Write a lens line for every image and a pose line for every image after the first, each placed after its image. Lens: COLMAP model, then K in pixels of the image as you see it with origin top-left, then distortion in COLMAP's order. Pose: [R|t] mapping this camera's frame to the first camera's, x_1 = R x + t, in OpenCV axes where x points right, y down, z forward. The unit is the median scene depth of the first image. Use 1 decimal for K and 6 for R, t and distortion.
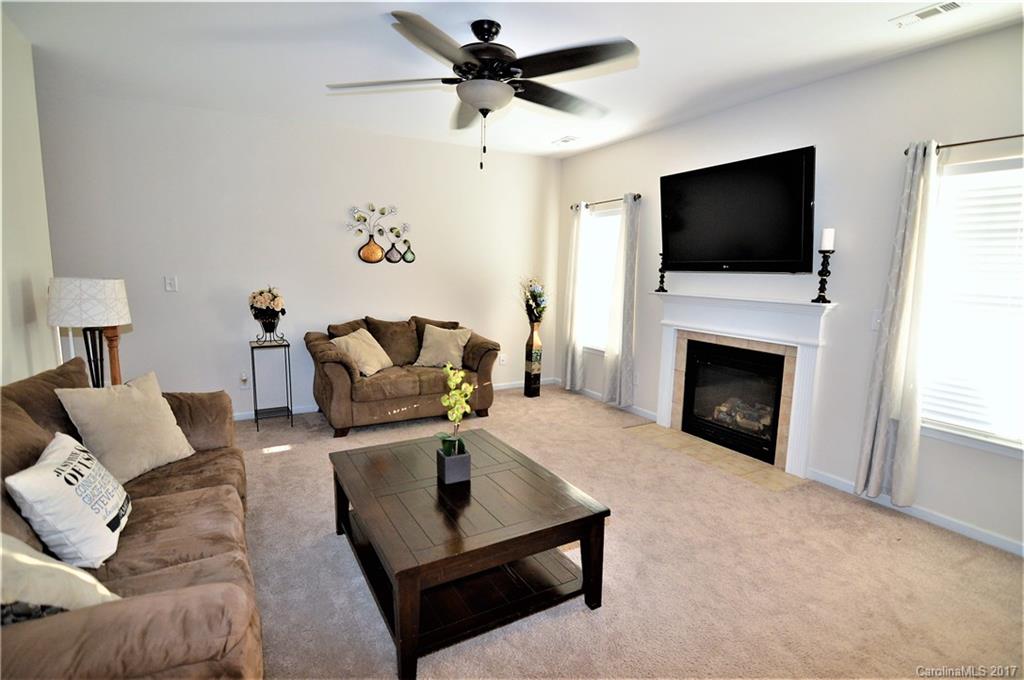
lens RADIAL K [[507.1, 0, 510.5], [0, 507.1, 337.4], [0, 0, 1]] dist [-0.012534, -0.006214]
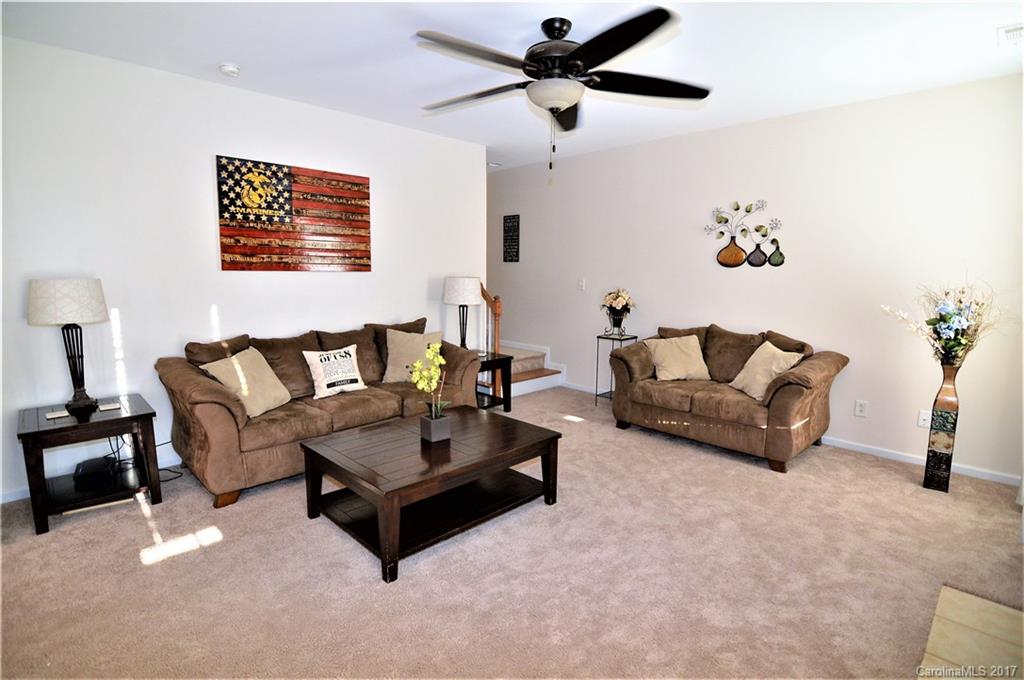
lens RADIAL K [[507.1, 0, 509.7], [0, 507.1, 343.5], [0, 0, 1]] dist [-0.012534, -0.006214]
pose [[0.249788, 0.126663, -0.959980, 0.523762], [-0.135849, 0.986186, 0.094773, -0.044338], [0.958724, 0.106739, 0.263544, 0.397095]]
